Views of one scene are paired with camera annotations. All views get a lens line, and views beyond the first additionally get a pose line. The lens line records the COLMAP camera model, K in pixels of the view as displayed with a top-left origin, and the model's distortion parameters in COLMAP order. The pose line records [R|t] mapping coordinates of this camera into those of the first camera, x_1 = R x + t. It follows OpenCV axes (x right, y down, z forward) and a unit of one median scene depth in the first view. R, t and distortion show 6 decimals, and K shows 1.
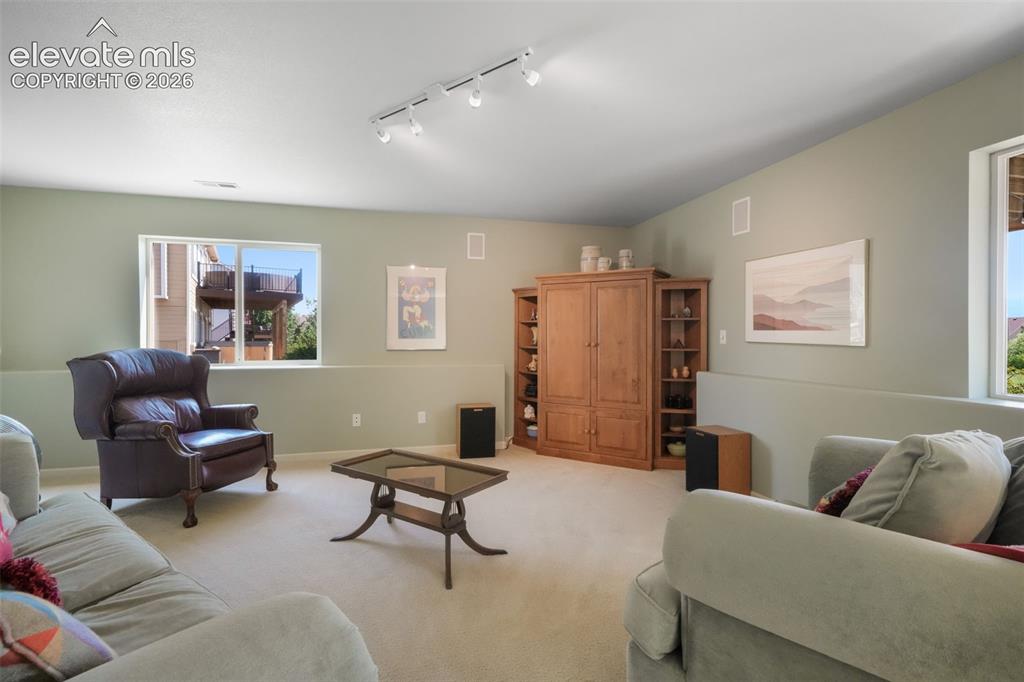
lens RADIAL K [[517.3, 0, 512.0], [0, 517.3, 341.0], [0, 0, 1]] dist [0.001658, 0.001114]
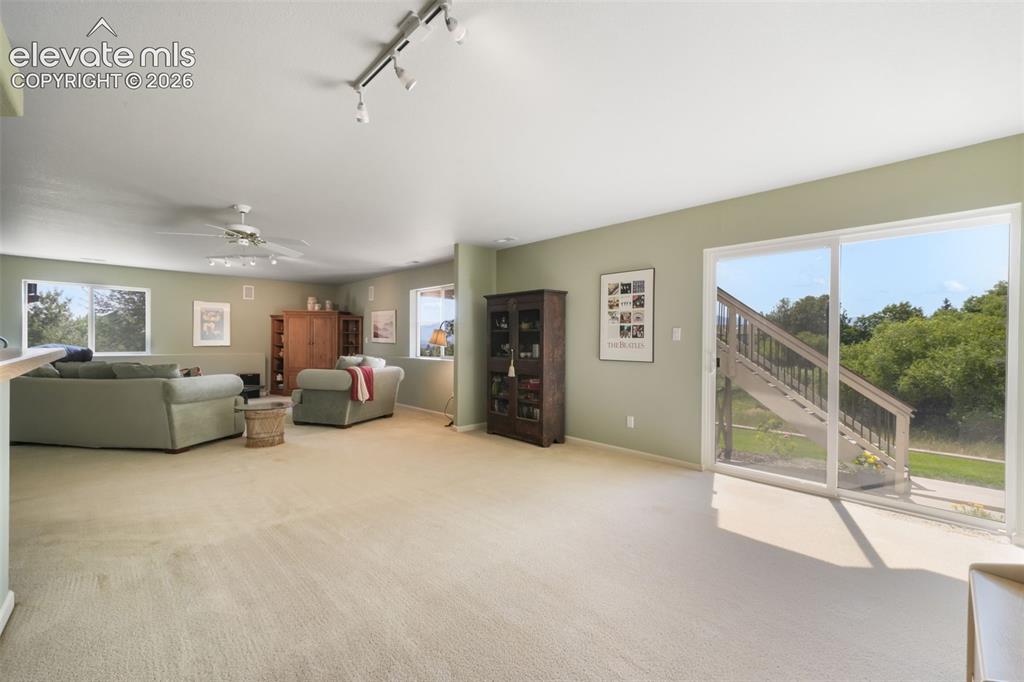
lens RADIAL K [[399.3, 0, 512.0], [0, 399.3, 341.0], [0, 0, 1]] dist [-0.016051, 0.000152]
pose [[0.860306, 0.005067, 0.509753, 0.025683], [-0.002022, 0.999977, -0.006527, 0.005774], [-0.509774, 0.004585, 0.860296, -0.837967]]
